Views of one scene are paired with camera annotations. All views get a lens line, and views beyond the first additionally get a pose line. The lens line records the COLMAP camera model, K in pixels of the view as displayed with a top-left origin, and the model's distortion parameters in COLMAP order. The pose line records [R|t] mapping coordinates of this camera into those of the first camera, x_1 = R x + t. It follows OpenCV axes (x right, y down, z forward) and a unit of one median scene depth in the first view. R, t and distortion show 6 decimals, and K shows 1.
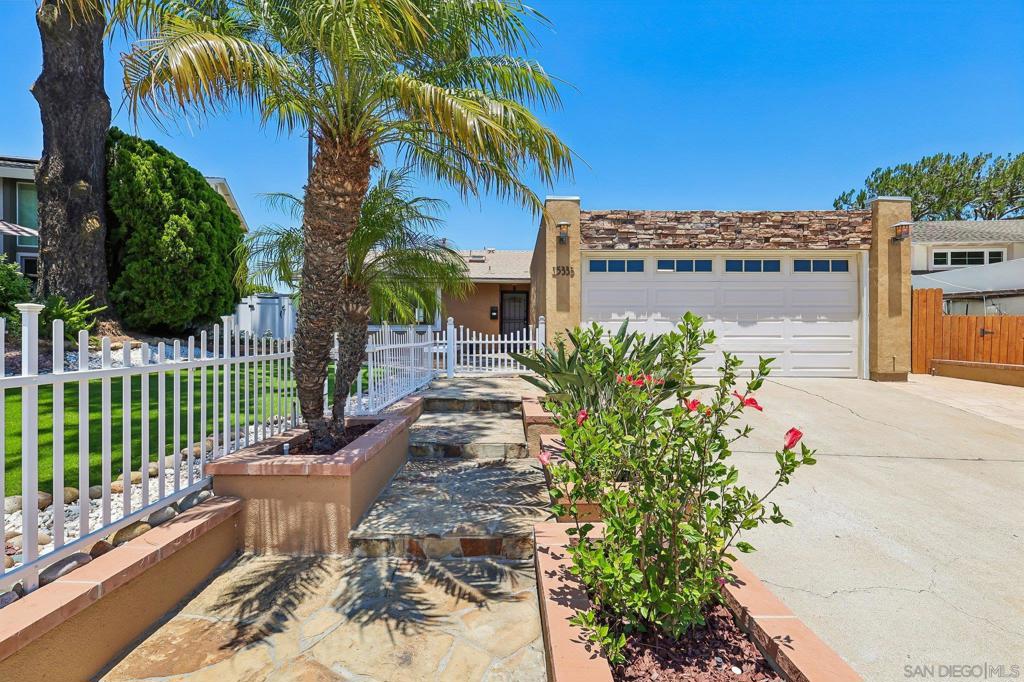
lens RADIAL K [[438.5, 0, 532.5], [0, 438.5, 327.1], [0, 0, 1]] dist [0.000485, -0.000436]
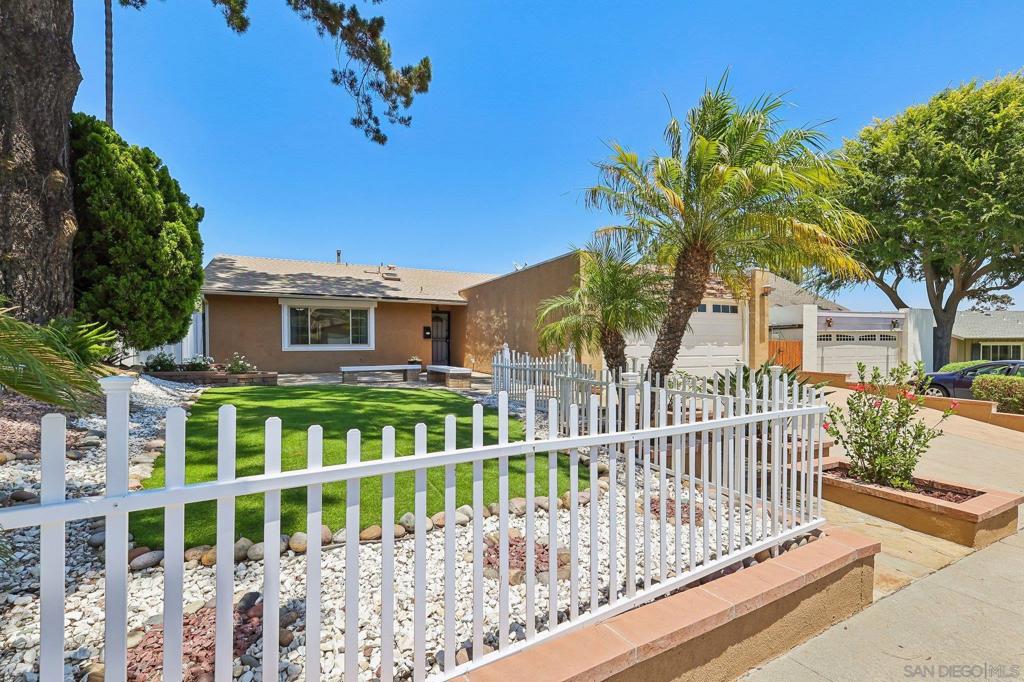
lens RADIAL K [[438.5, 0, 514.1], [0, 438.5, 343.2], [0, 0, 1]] dist [0.000485, -0.000436]
pose [[0.907570, -0.001380, 0.419898, -0.625469], [-0.003713, 0.999929, 0.011311, -0.034890], [-0.419883, -0.011824, 0.907501, -0.068116]]
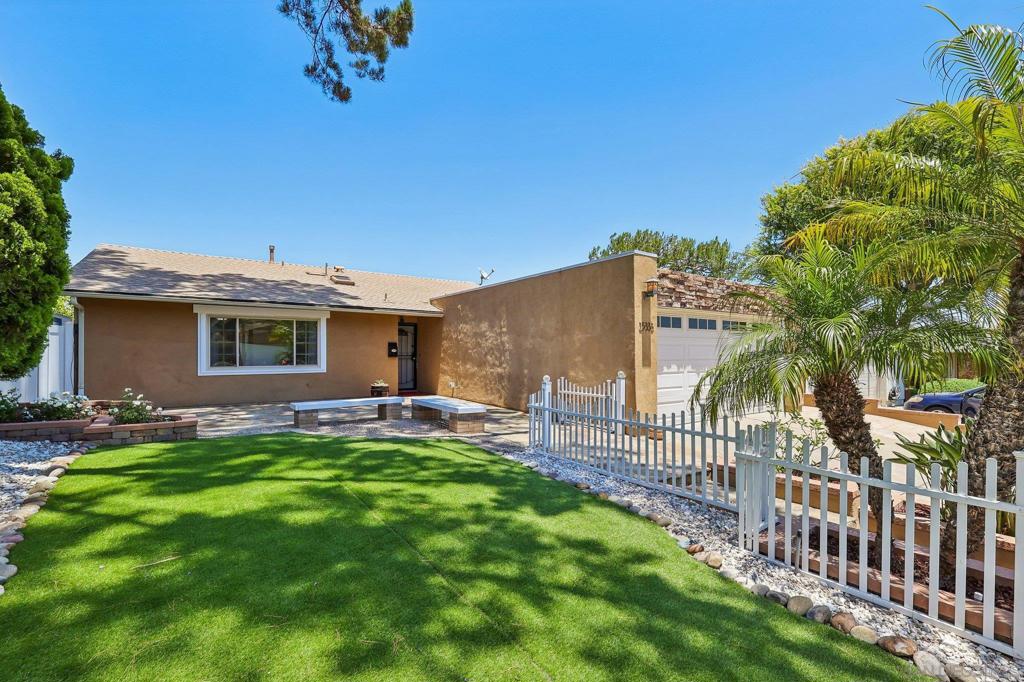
lens RADIAL K [[438.5, 0, 517.3], [0, 438.5, 346.9], [0, 0, 1]] dist [0.000485, -0.000436]
pose [[0.828154, 0.006092, 0.560467, -0.676739], [-0.006873, 0.999976, -0.000715, -0.072410], [-0.560458, -0.003260, 0.828177, 0.305871]]
